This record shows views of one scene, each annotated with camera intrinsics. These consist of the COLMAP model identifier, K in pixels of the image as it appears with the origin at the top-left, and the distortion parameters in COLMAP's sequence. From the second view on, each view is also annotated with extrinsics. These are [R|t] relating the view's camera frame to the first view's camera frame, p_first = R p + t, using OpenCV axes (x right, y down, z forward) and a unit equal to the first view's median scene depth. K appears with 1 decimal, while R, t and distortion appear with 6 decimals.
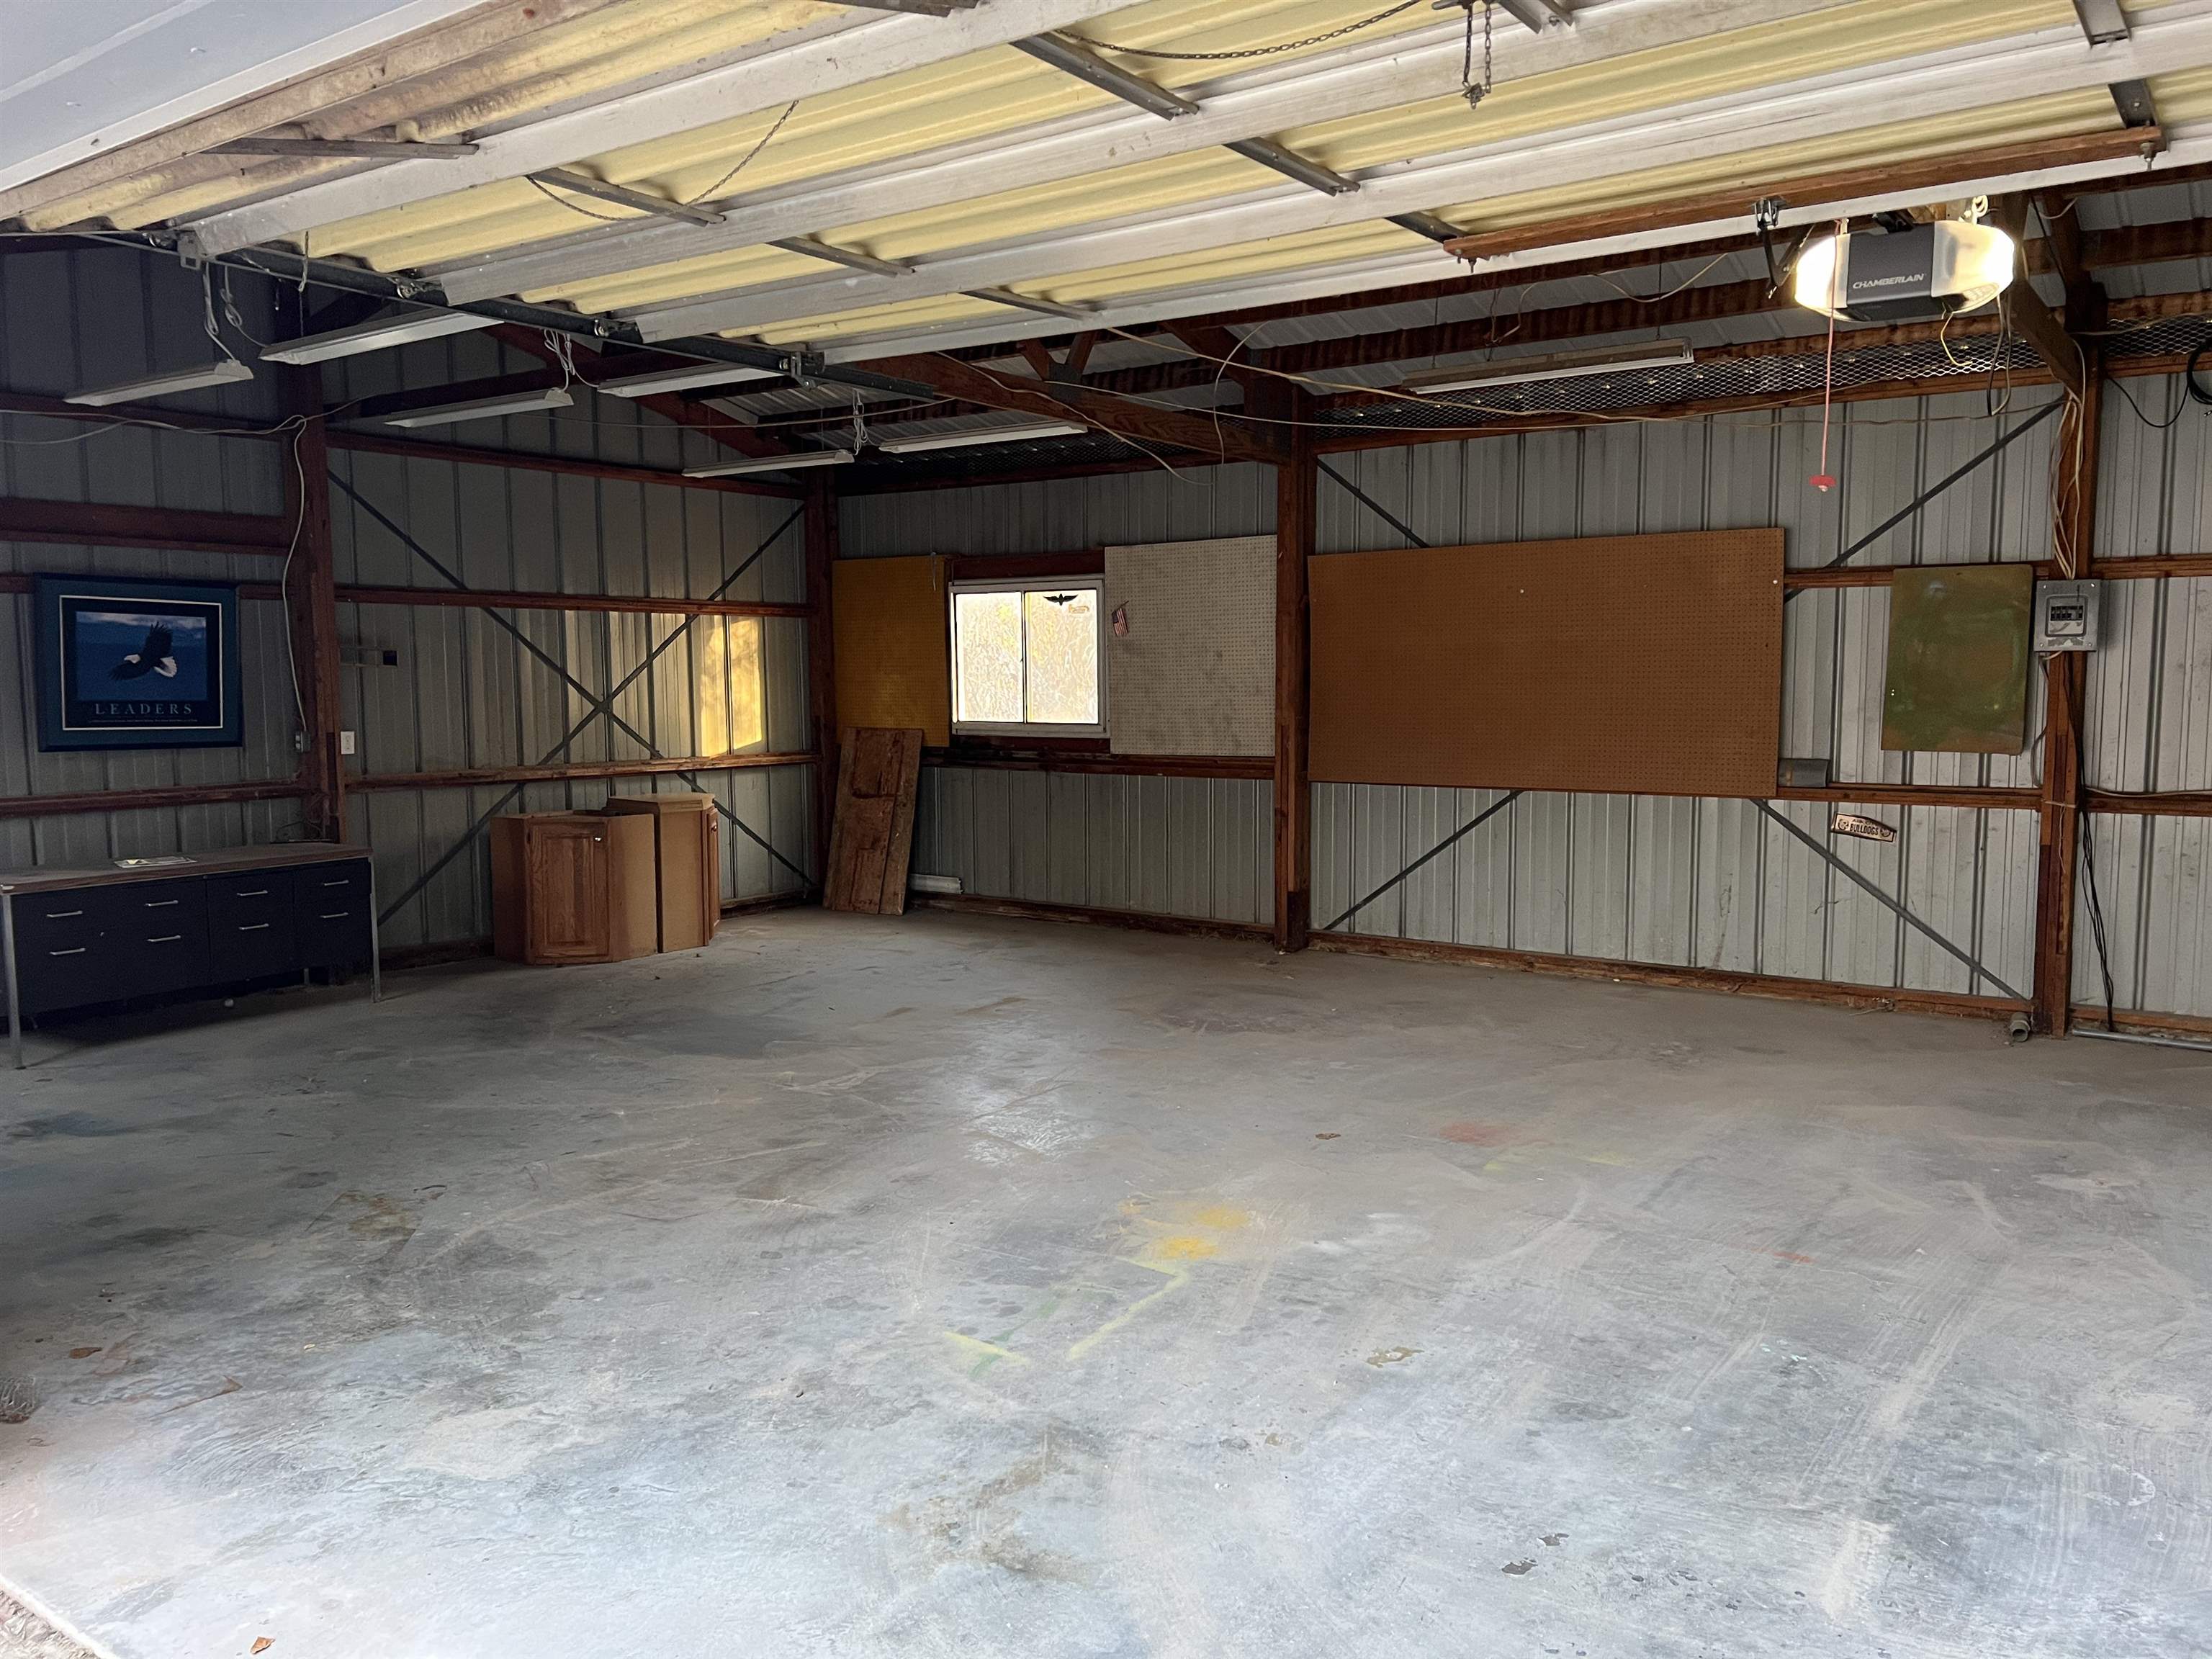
lens RADIAL K [[1649.0, 0, 1117.8], [0, 1649.0, 825.1], [0, 0, 1]] dist [0.054167, -0.062394]
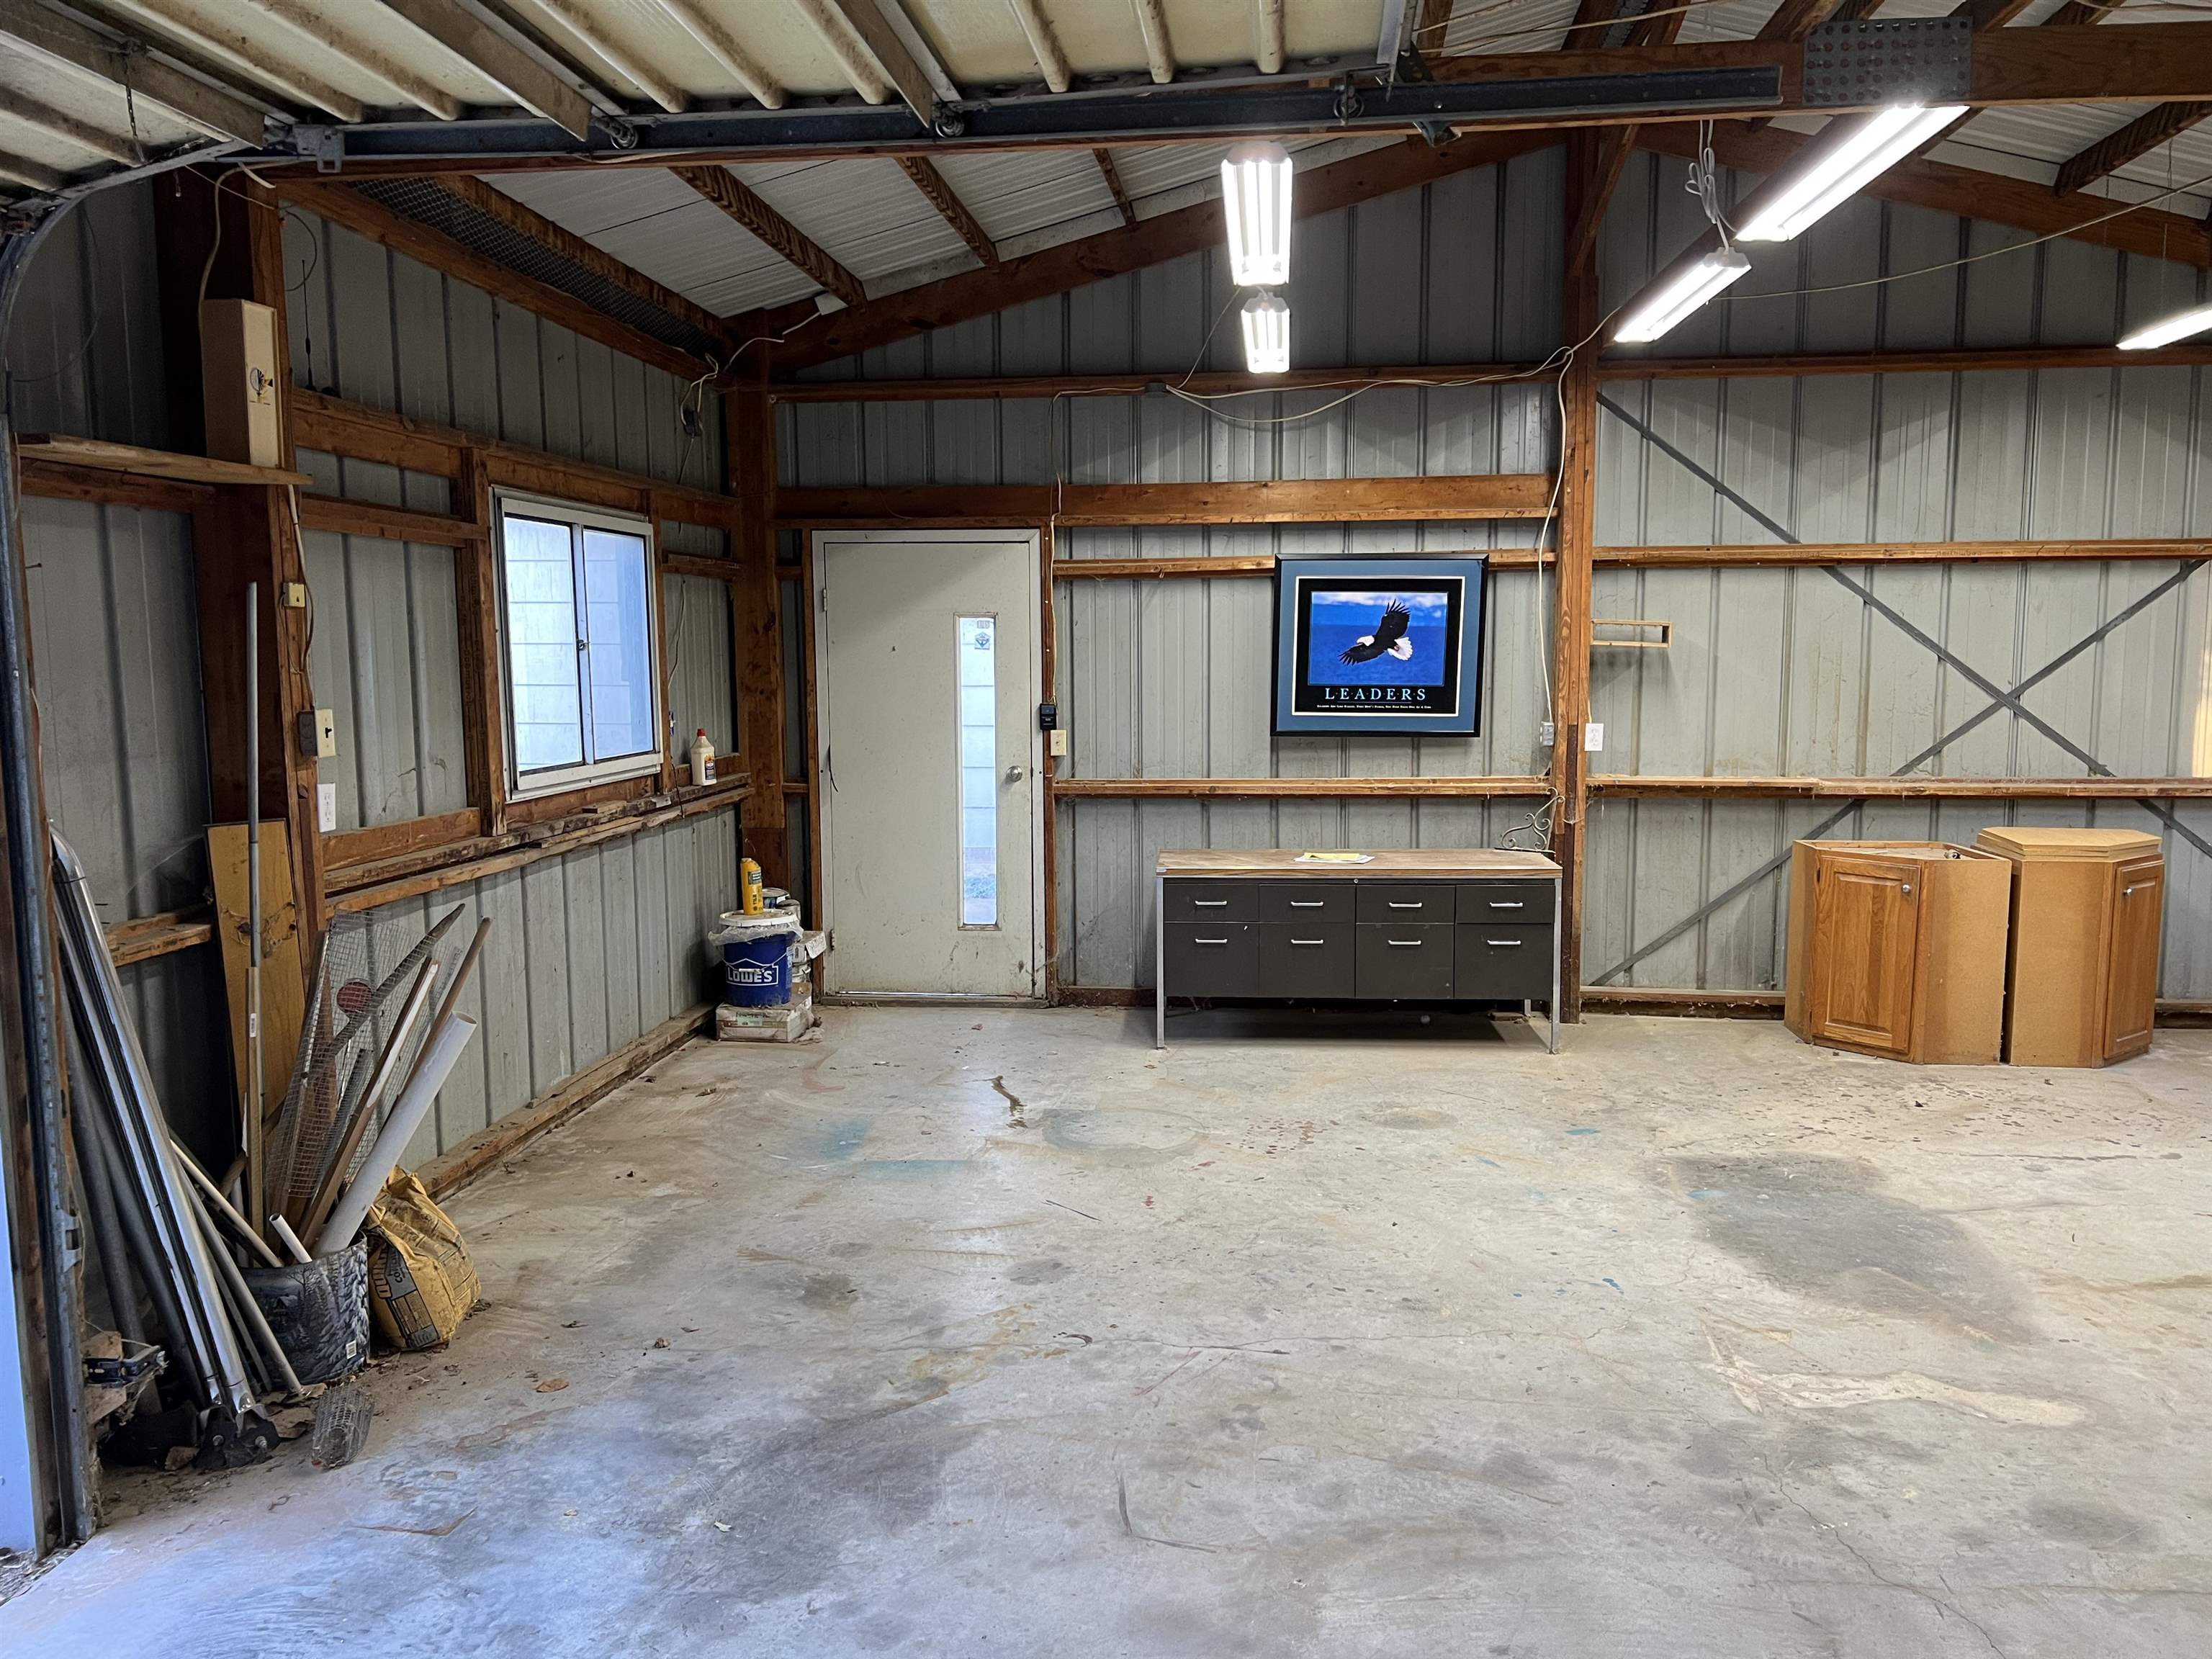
lens RADIAL K [[1649.0, 0, 1117.8], [0, 1649.0, 825.1], [0, 0, 1]] dist [0.054167, -0.062394]
pose [[0.492235, 0.097012, -0.865039, 0.208327], [-0.077324, 0.994715, 0.067555, -0.062857], [0.867021, 0.033635, 0.497135, 0.544463]]
